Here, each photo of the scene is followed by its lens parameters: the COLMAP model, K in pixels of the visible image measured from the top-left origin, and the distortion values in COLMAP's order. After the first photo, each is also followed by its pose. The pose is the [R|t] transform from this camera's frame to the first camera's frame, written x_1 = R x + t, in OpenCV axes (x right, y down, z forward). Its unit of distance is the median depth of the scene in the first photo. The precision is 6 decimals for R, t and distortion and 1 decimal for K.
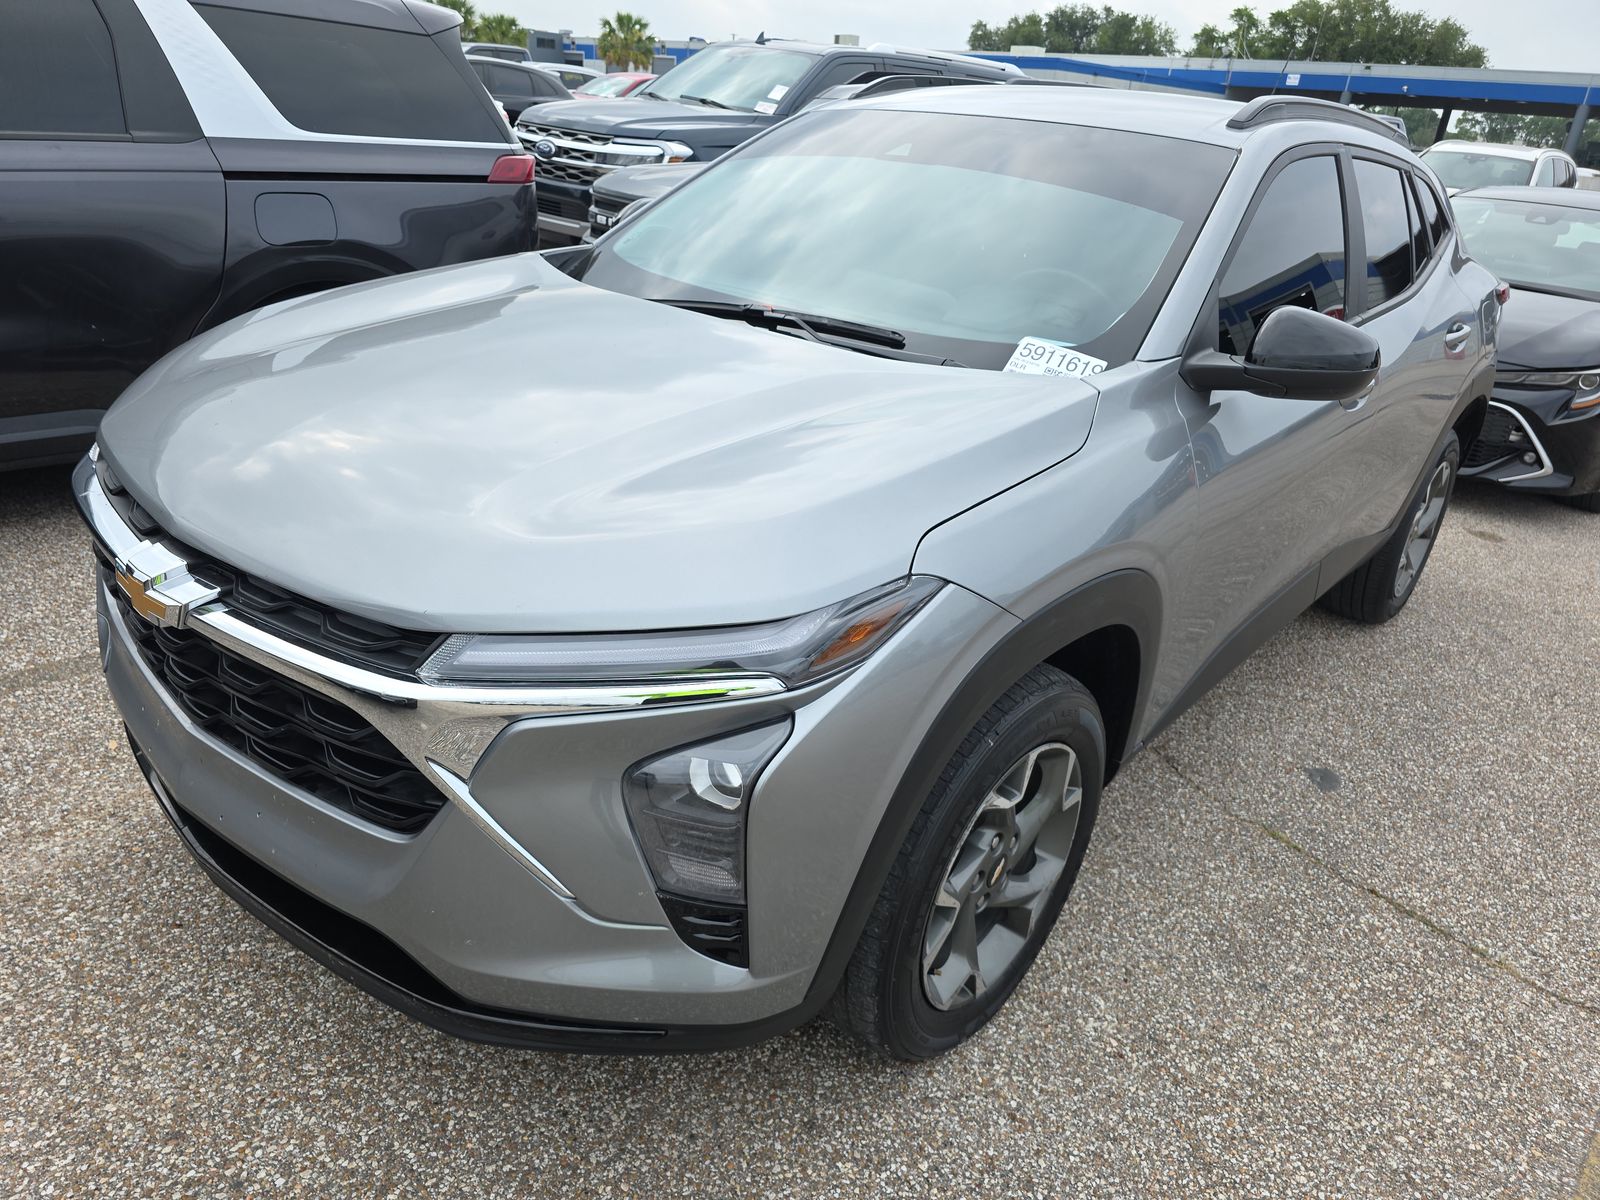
lens RADIAL K [[1064.9, 0, 797.6], [0, 1064.9, 610.5], [0, 0, 1]] dist [0.037673, -0.038263]
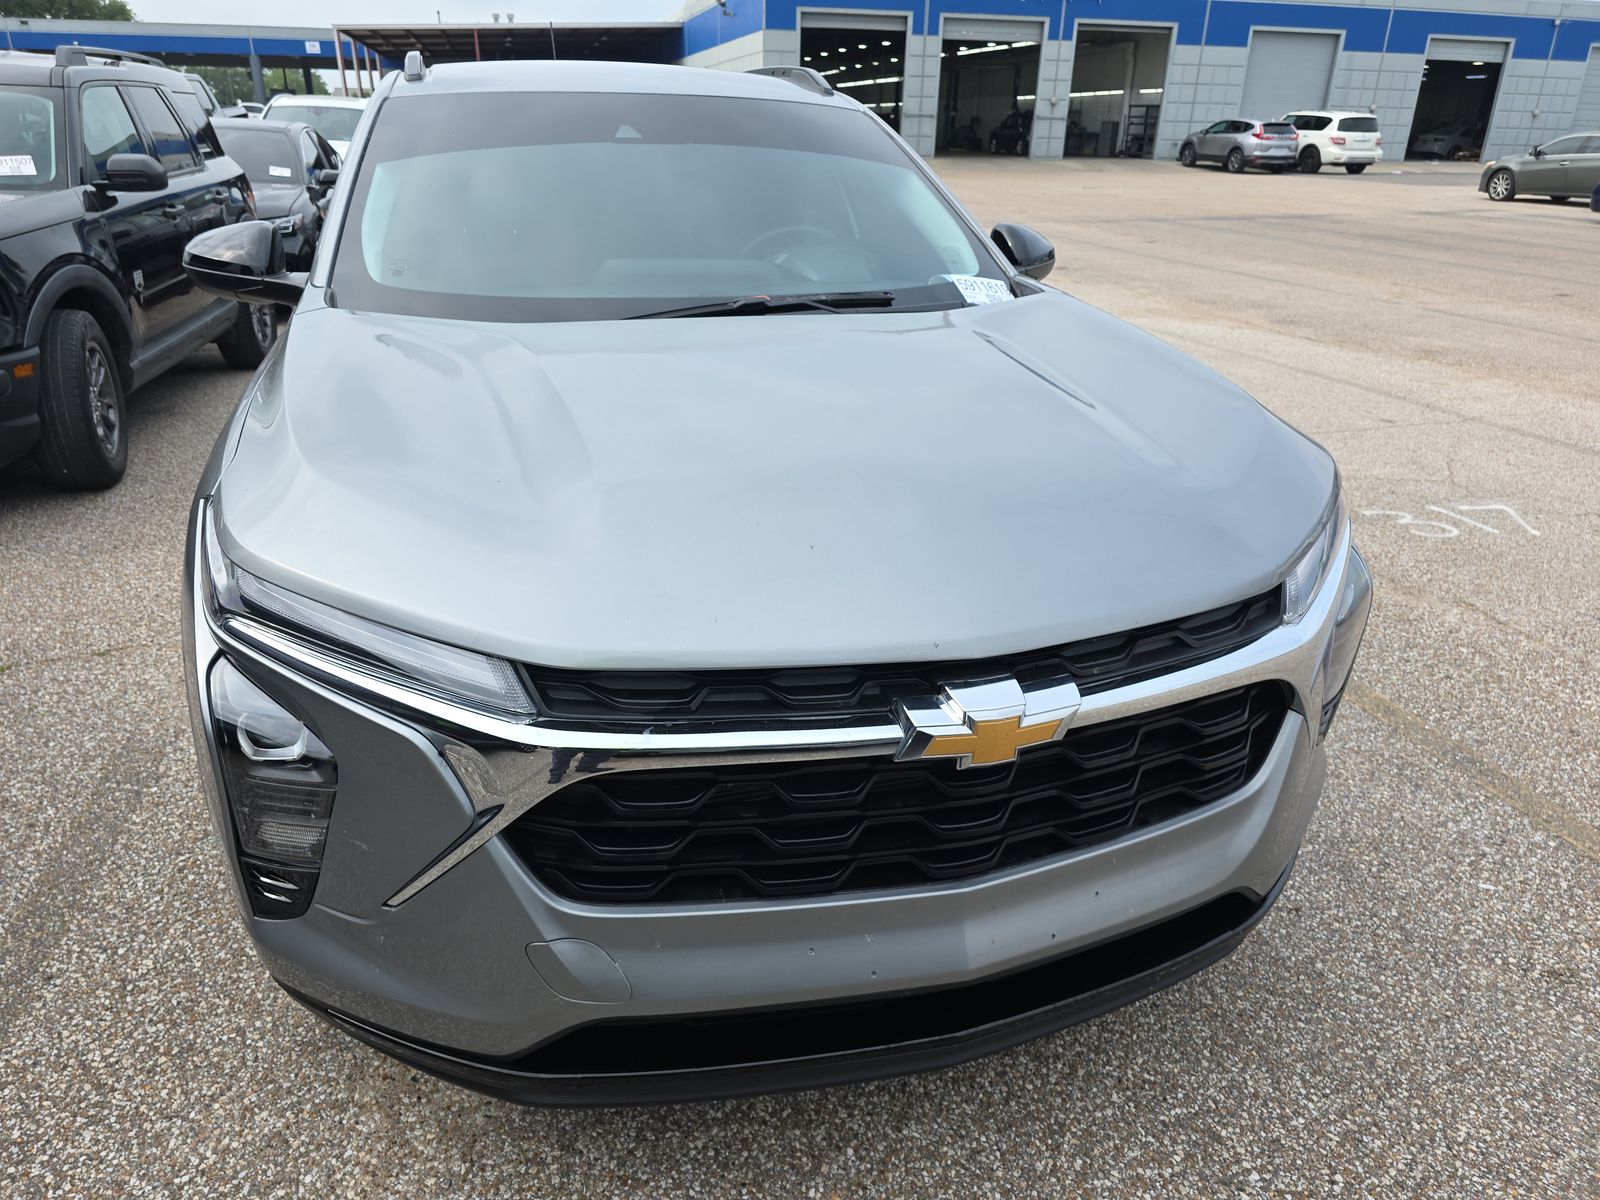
lens RADIAL K [[1061.4, 0, 800.0], [0, 1061.4, 600.0], [0, 0, 1]] dist [0.036308, -0.035802]
pose [[0.535961, -0.408102, 0.739053, -1.087774], [0.386825, 0.896813, 0.214691, -0.297222], [-0.750408, 0.170818, 0.638521, 0.506028]]
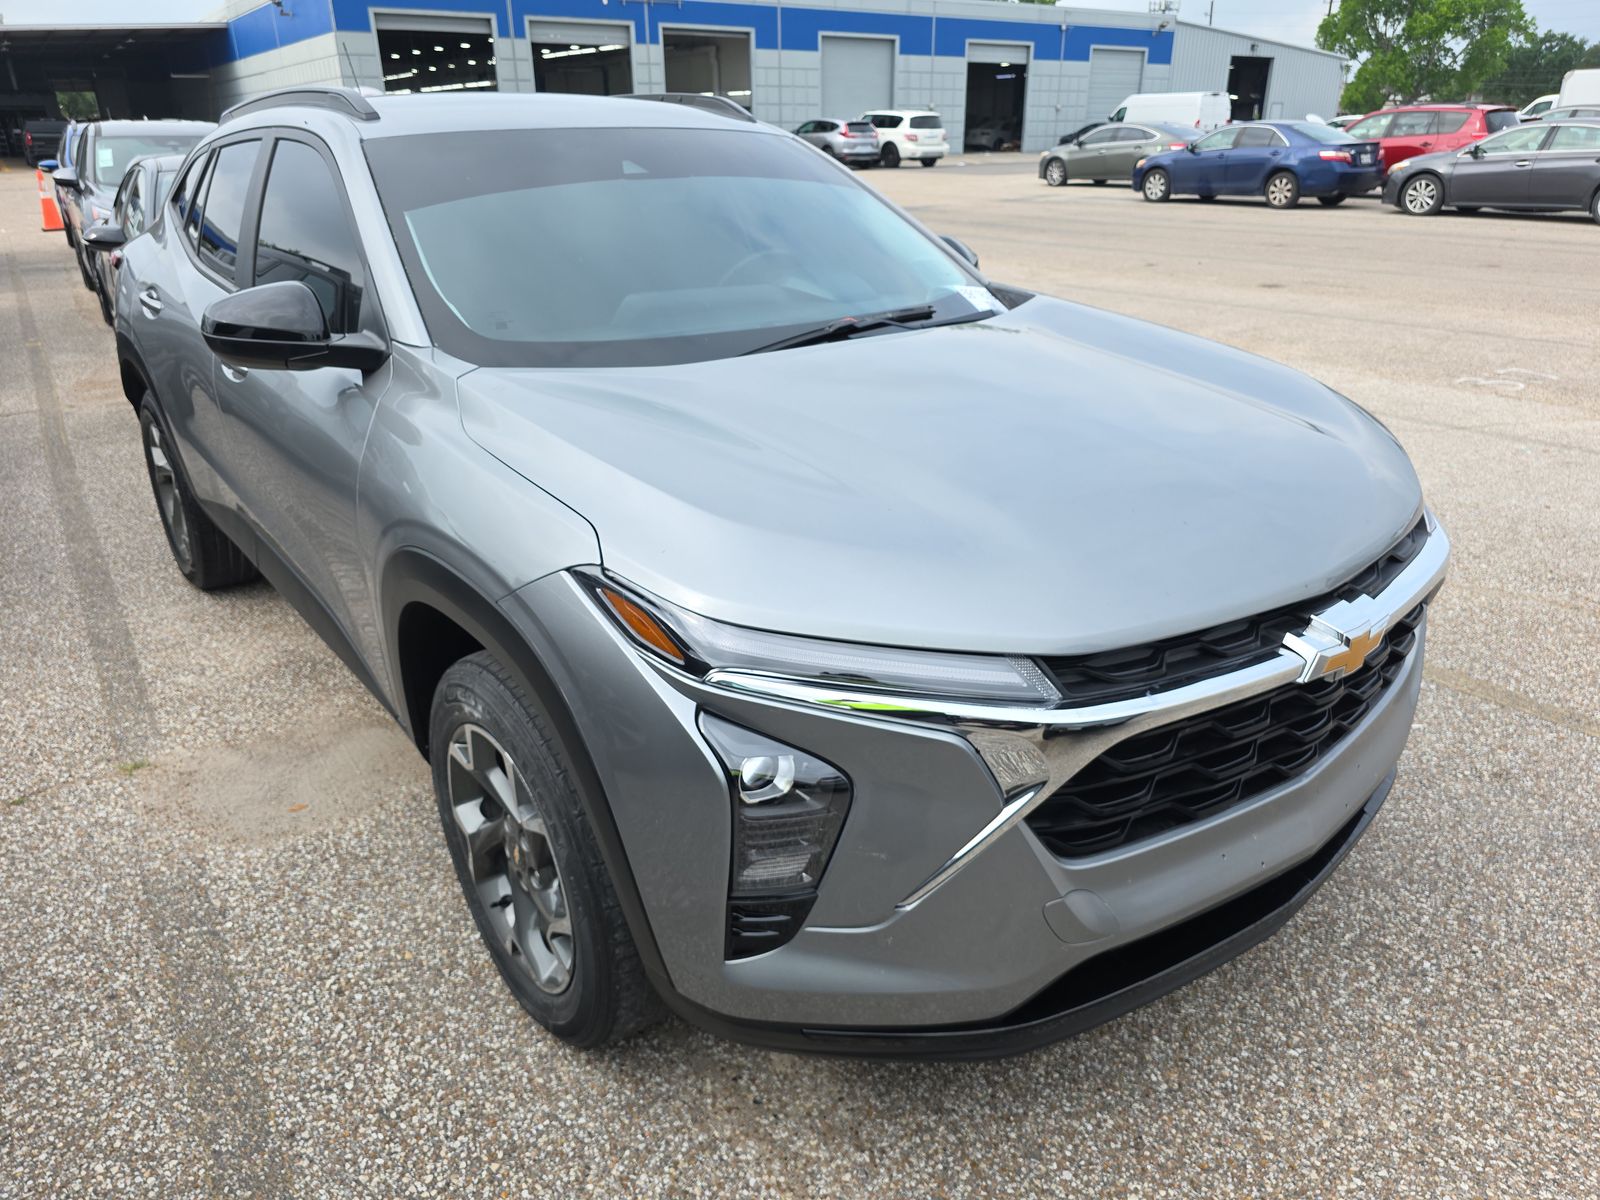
lens RADIAL K [[1064.9, 0, 797.6], [0, 1064.9, 610.5], [0, 0, 1]] dist [0.037673, -0.038263]
pose [[0.200523, -0.475378, 0.856625, -1.386395], [0.440150, 0.824884, 0.354732, -0.569155], [-0.875248, 0.305911, 0.374646, 0.940900]]
